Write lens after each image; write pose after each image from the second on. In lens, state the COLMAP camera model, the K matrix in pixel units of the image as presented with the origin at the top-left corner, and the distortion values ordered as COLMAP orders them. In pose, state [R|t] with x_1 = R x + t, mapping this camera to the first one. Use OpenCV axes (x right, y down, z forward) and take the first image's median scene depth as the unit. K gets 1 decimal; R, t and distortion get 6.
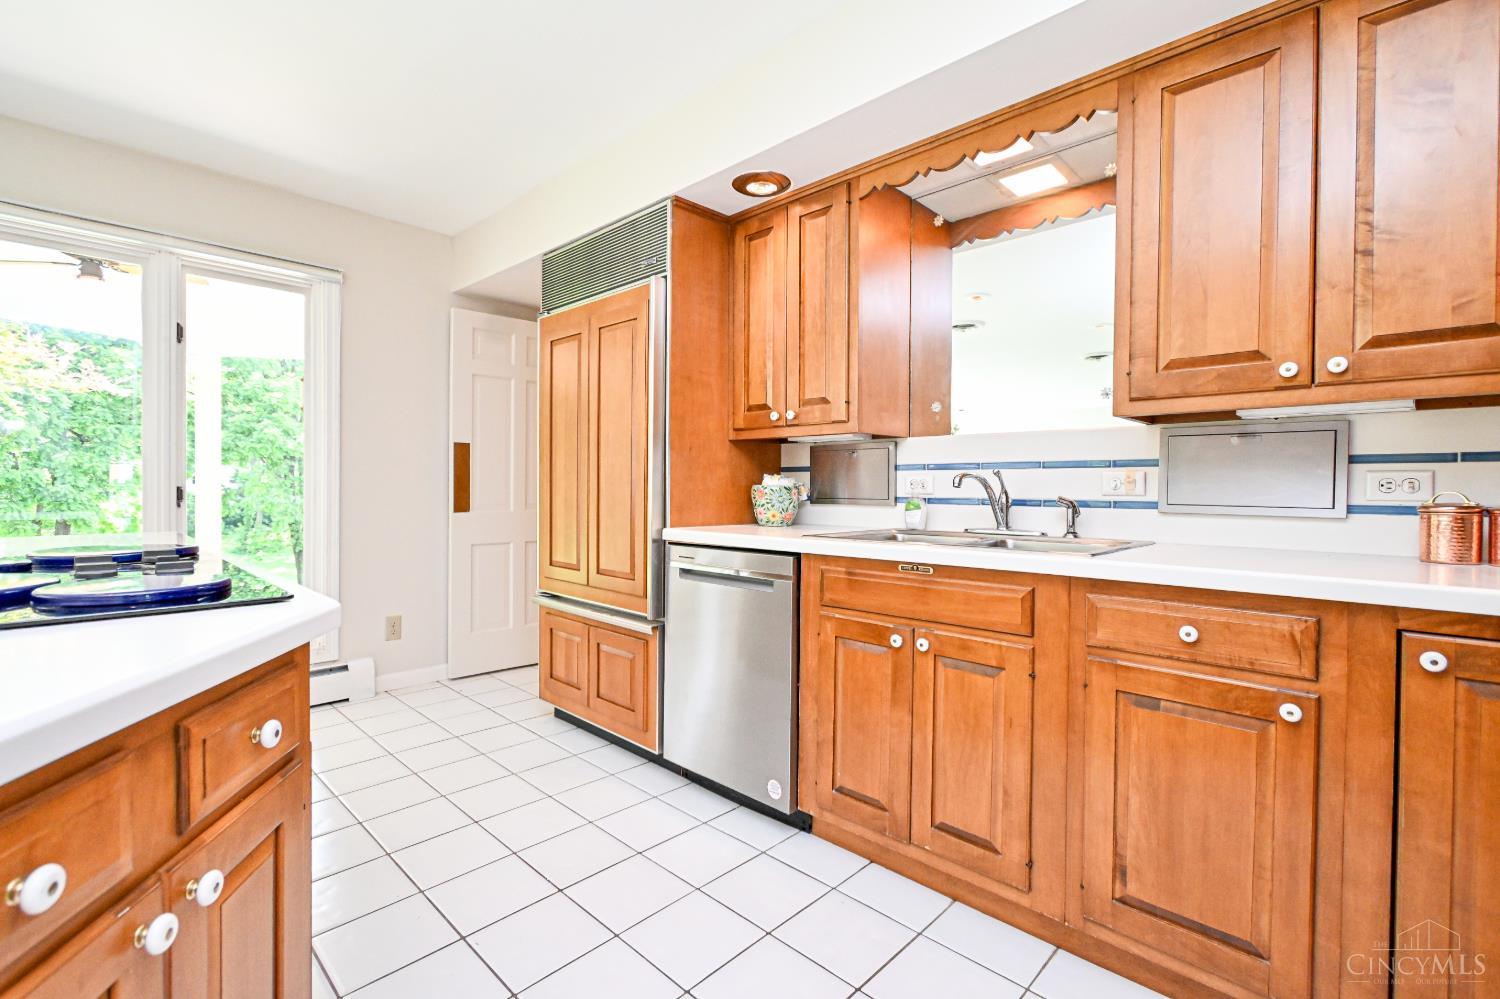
lens RADIAL K [[664.5, 0, 758.4], [0, 664.5, 498.1], [0, 0, 1]] dist [0.000556, -0.000024]
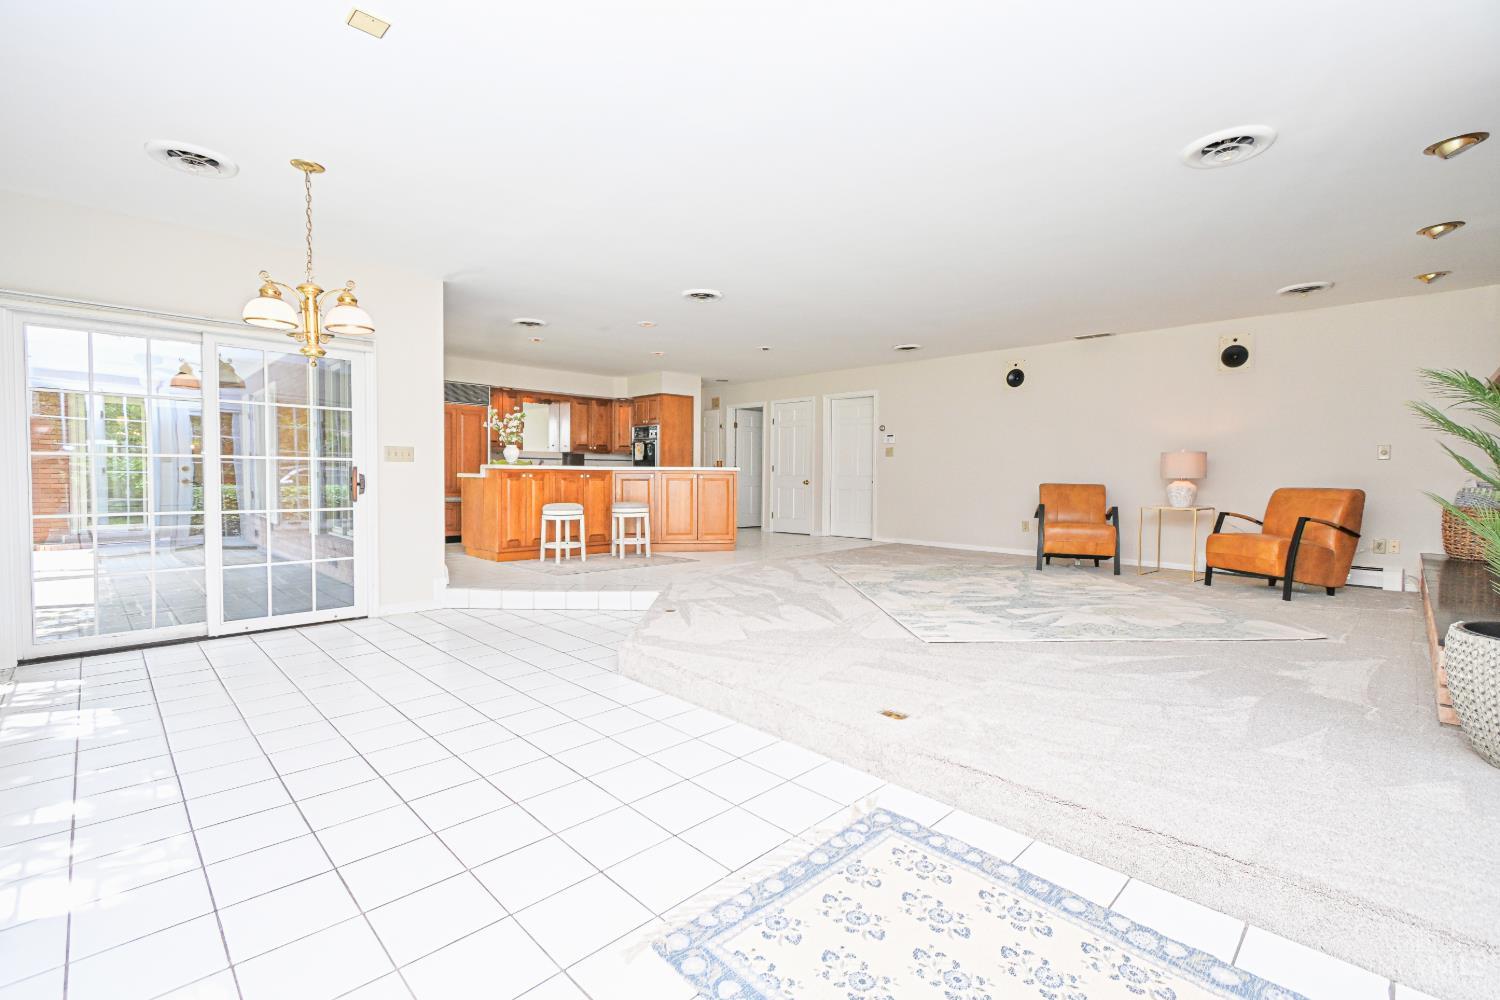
lens RADIAL K [[664.5, 0, 758.4], [0, 664.5, 498.6], [0, 0, 1]] dist [0.000556, -0.000024]
pose [[0.007287, -0.045753, 0.998926, -4.654698], [0.006662, 0.998933, 0.045705, 0.030656], [-0.999951, 0.006322, 0.007584, -0.652747]]
